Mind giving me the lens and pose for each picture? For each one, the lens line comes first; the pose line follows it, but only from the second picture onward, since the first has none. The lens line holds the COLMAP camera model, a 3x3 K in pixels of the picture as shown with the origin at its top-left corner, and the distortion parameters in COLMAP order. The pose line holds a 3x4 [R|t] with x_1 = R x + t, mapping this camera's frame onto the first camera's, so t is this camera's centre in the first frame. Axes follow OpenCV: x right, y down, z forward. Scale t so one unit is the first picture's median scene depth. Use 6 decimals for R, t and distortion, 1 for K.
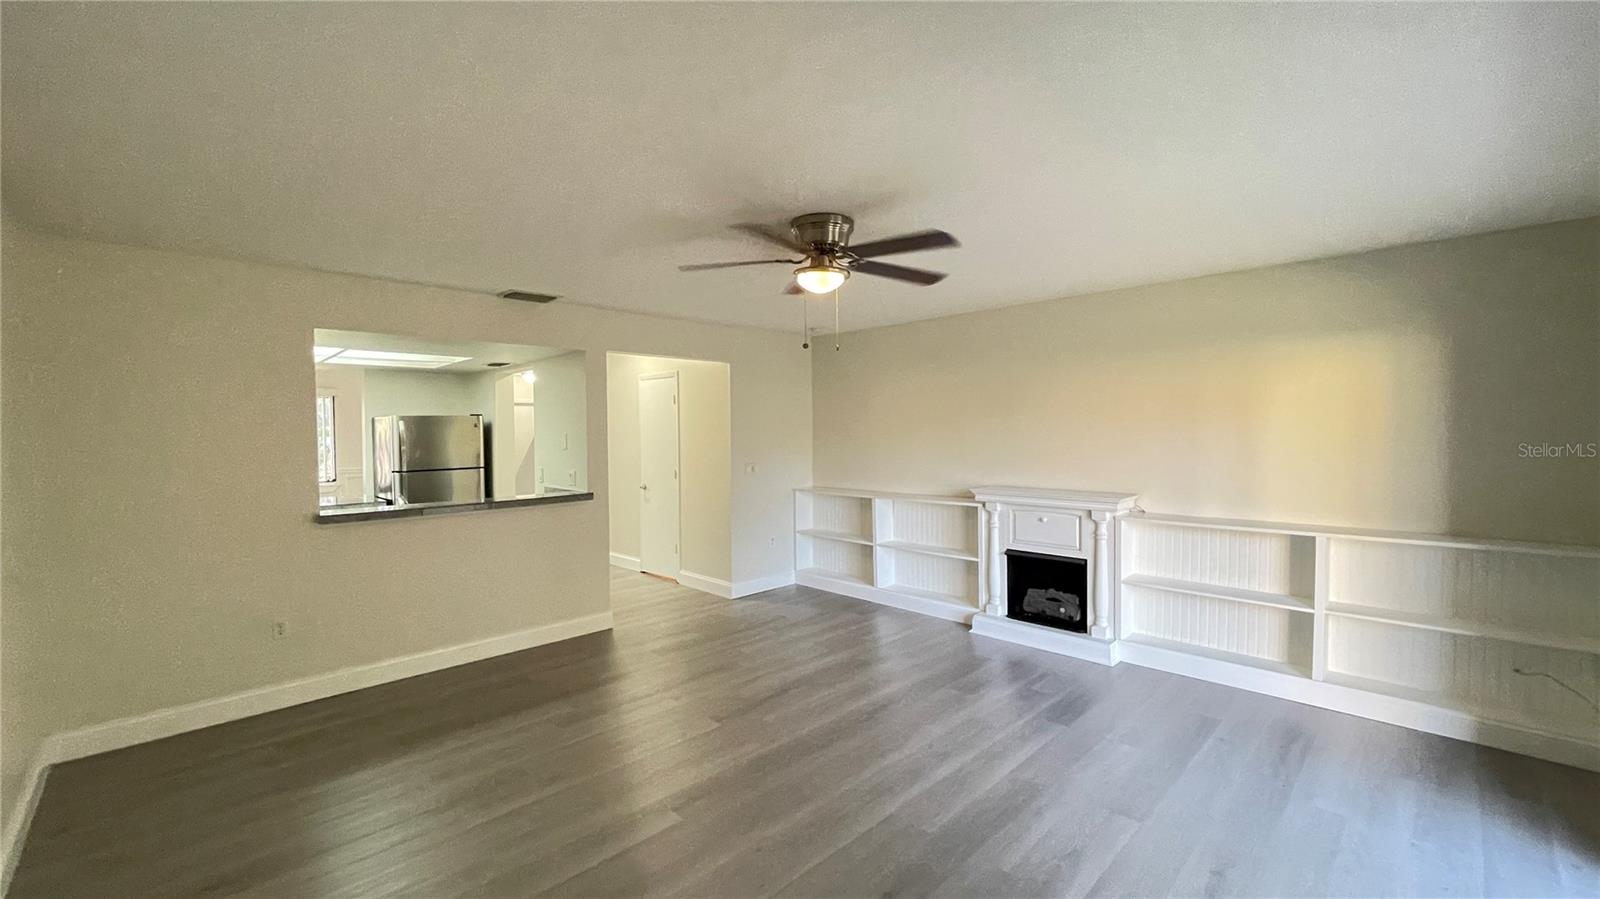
lens RADIAL K [[642.9, 0, 795.5], [0, 642.9, 449.4], [0, 0, 1]] dist [0.002146, -0.000001]
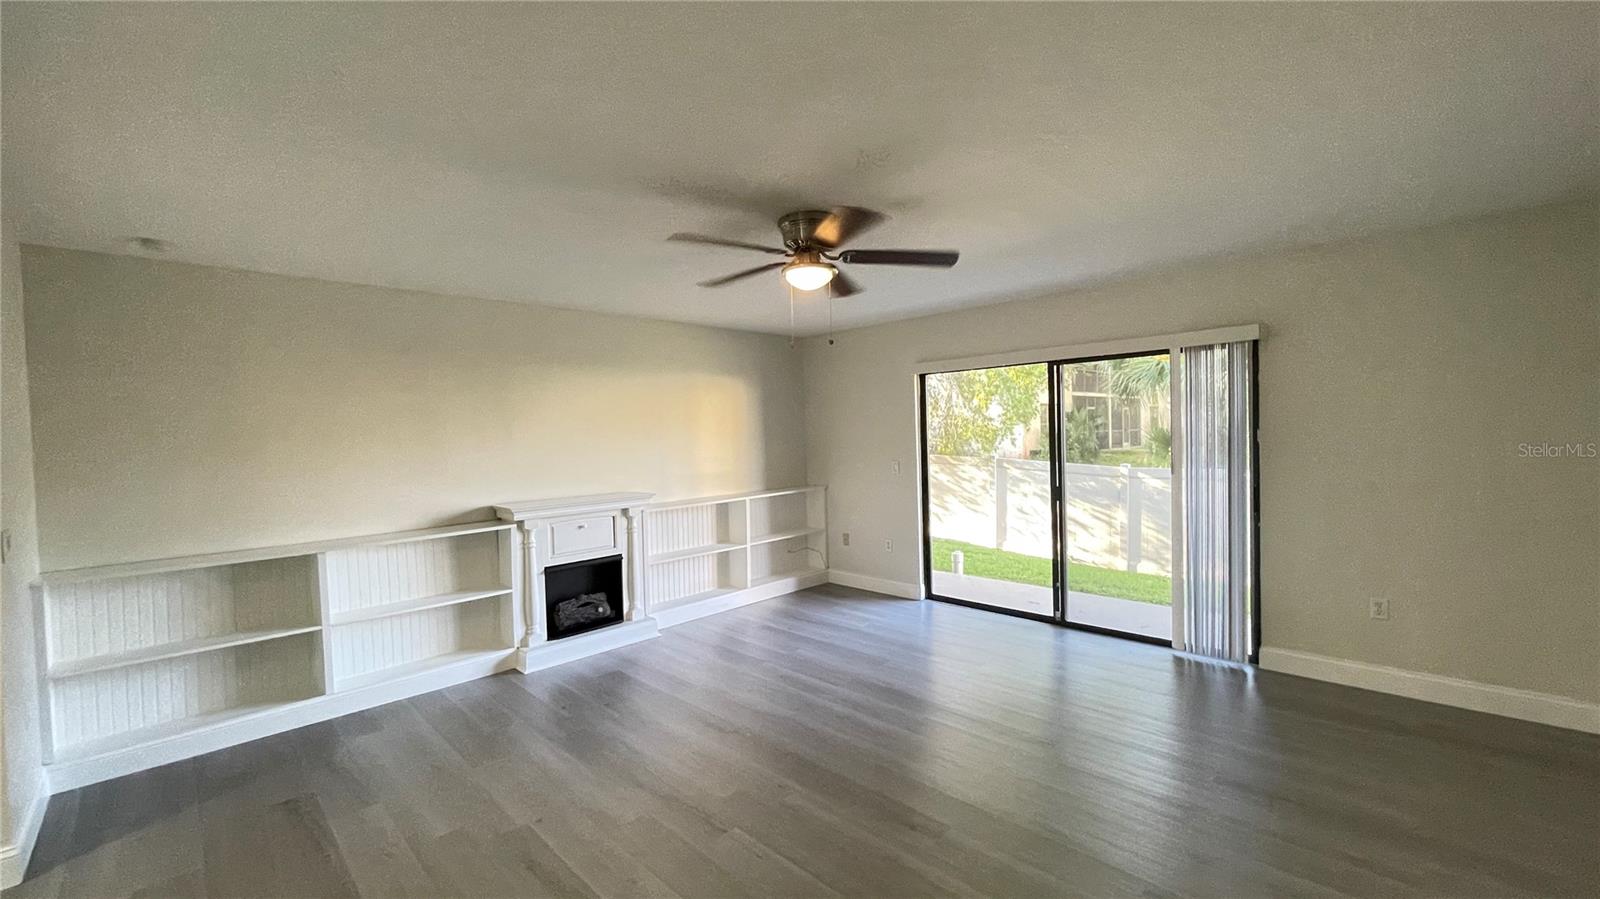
lens RADIAL K [[642.9, 0, 795.5], [0, 642.9, 449.4], [0, 0, 1]] dist [0.002146, -0.000001]
pose [[-0.005765, -0.015310, 0.999866, -0.646989], [0.059092, 0.998130, 0.015624, -0.007606], [-0.998236, 0.059174, -0.004849, 0.696059]]
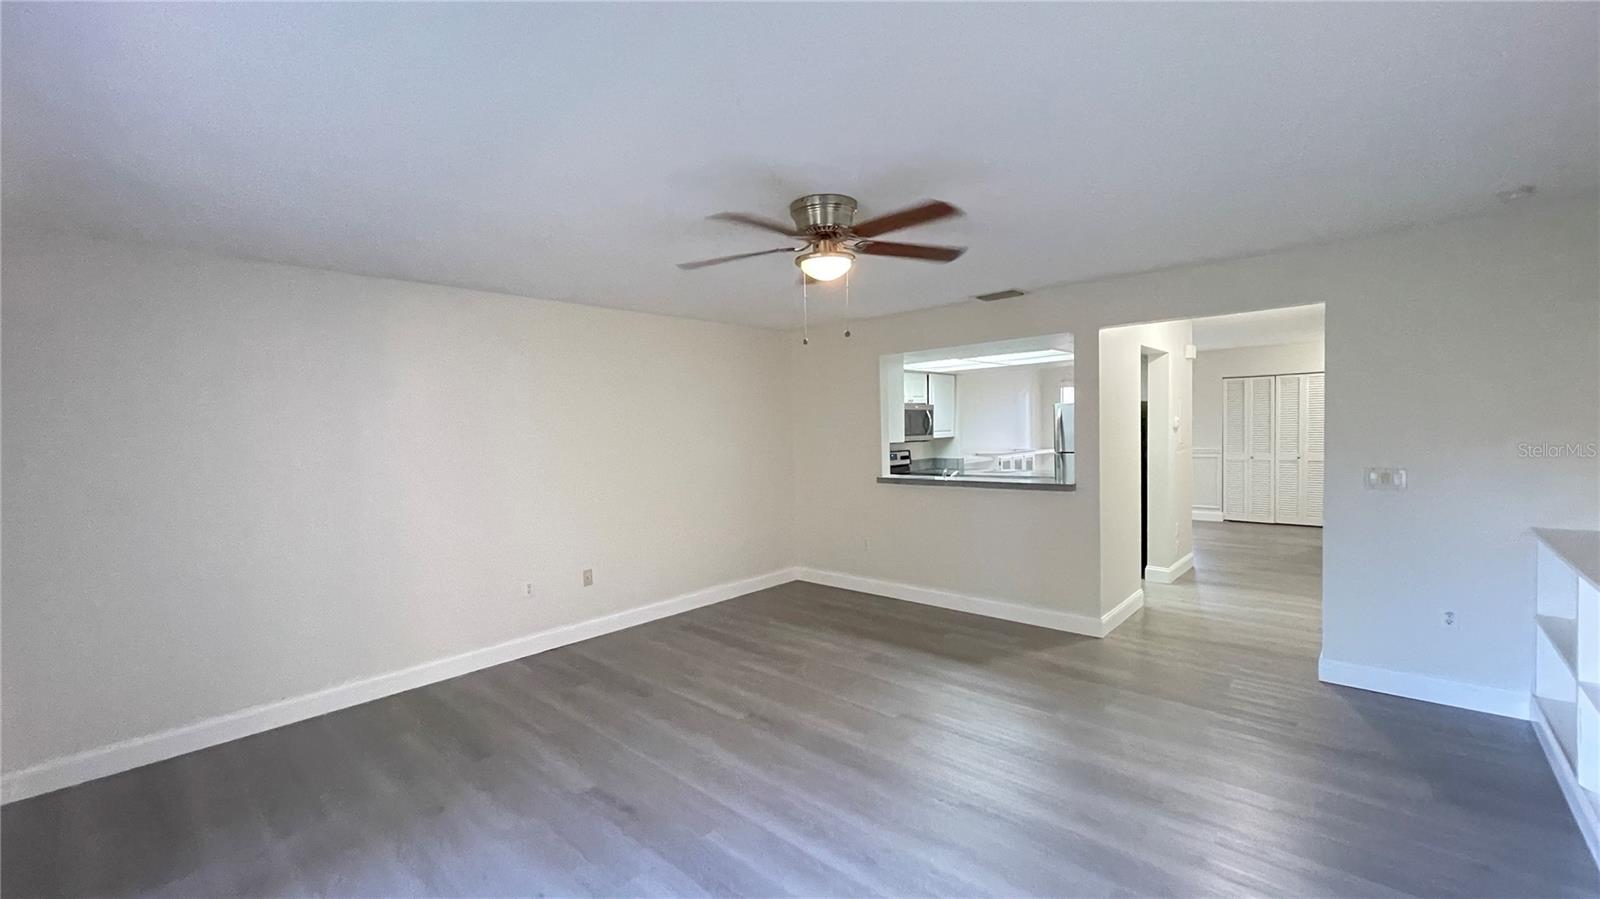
lens RADIAL K [[642.9, 0, 795.5], [0, 642.9, 449.4], [0, 0, 1]] dist [0.002146, -0.000001]
pose [[0.053295, 0.046414, -0.997500, 0.661936], [-0.001550, 0.998922, 0.046397, -0.029363], [0.998578, -0.000927, 0.053310, 0.605872]]
